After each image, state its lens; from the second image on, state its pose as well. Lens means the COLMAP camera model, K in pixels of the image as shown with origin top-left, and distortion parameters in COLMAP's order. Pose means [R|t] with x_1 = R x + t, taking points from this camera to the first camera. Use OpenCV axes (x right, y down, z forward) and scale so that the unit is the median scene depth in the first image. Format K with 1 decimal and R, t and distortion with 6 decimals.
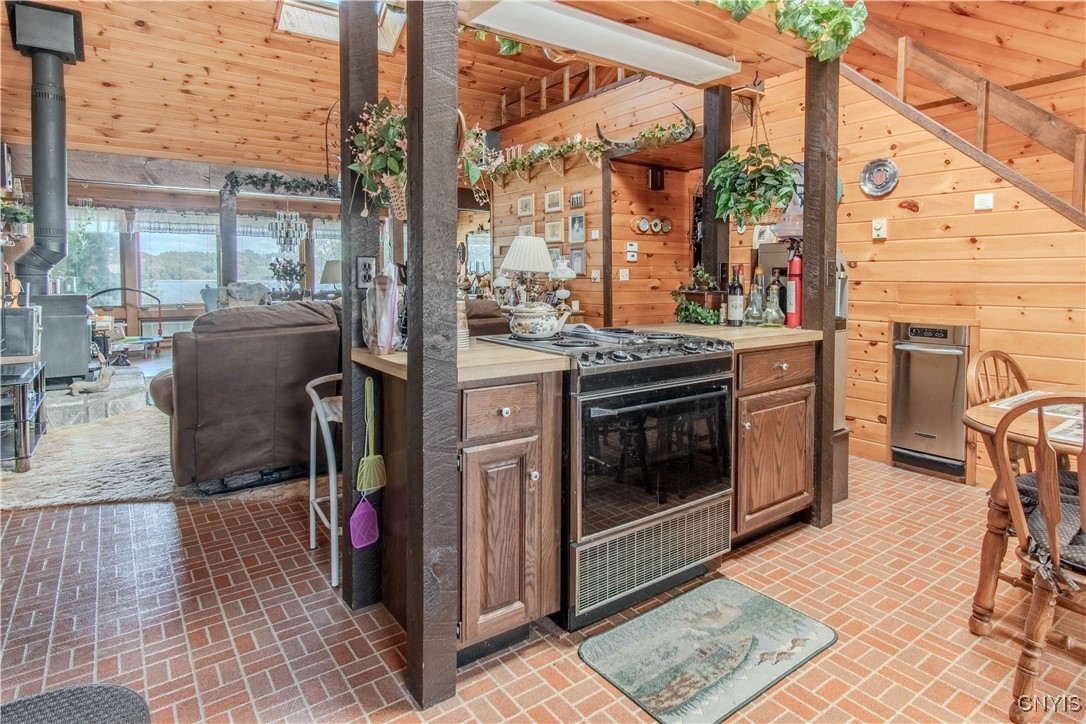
lens RADIAL K [[581.3, 0, 544.9], [0, 581.3, 353.0], [0, 0, 1]] dist [0.001031, 0.000075]
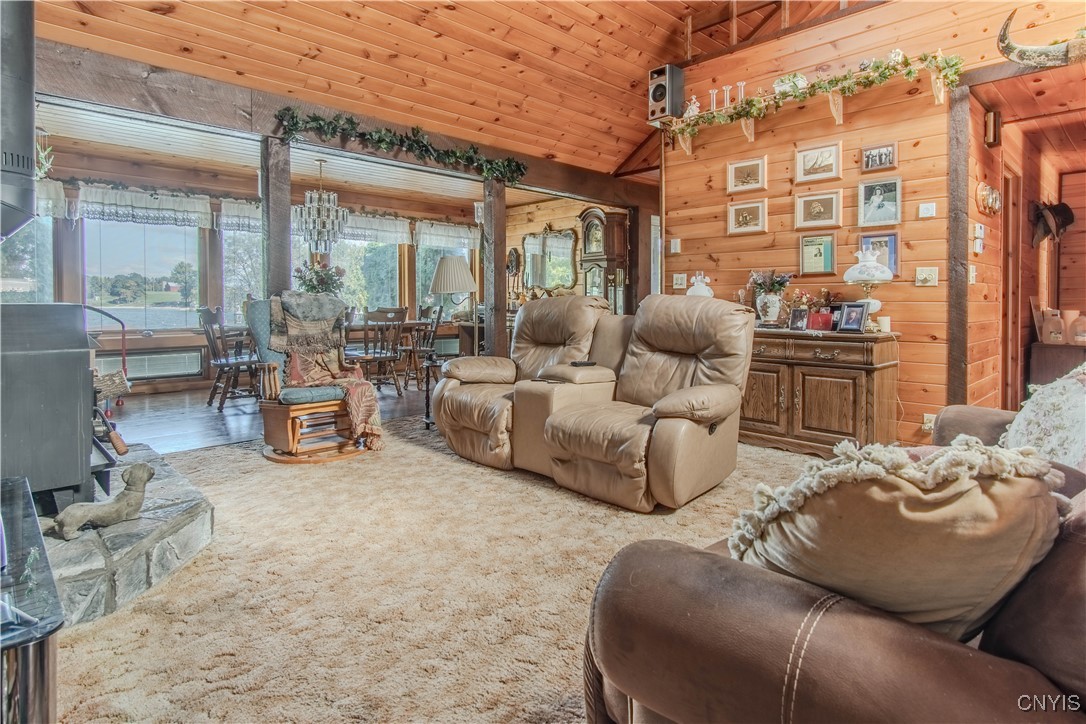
lens RADIAL K [[602.7, 0, 539.8], [0, 602.7, 363.3], [0, 0, 1]] dist [0.003194, 0.003003]
pose [[0.992745, -0.014035, 0.119419, -0.364265], [0.017571, 0.999436, -0.028616, -0.024617], [-0.118950, 0.030507, 0.992431, 0.364660]]
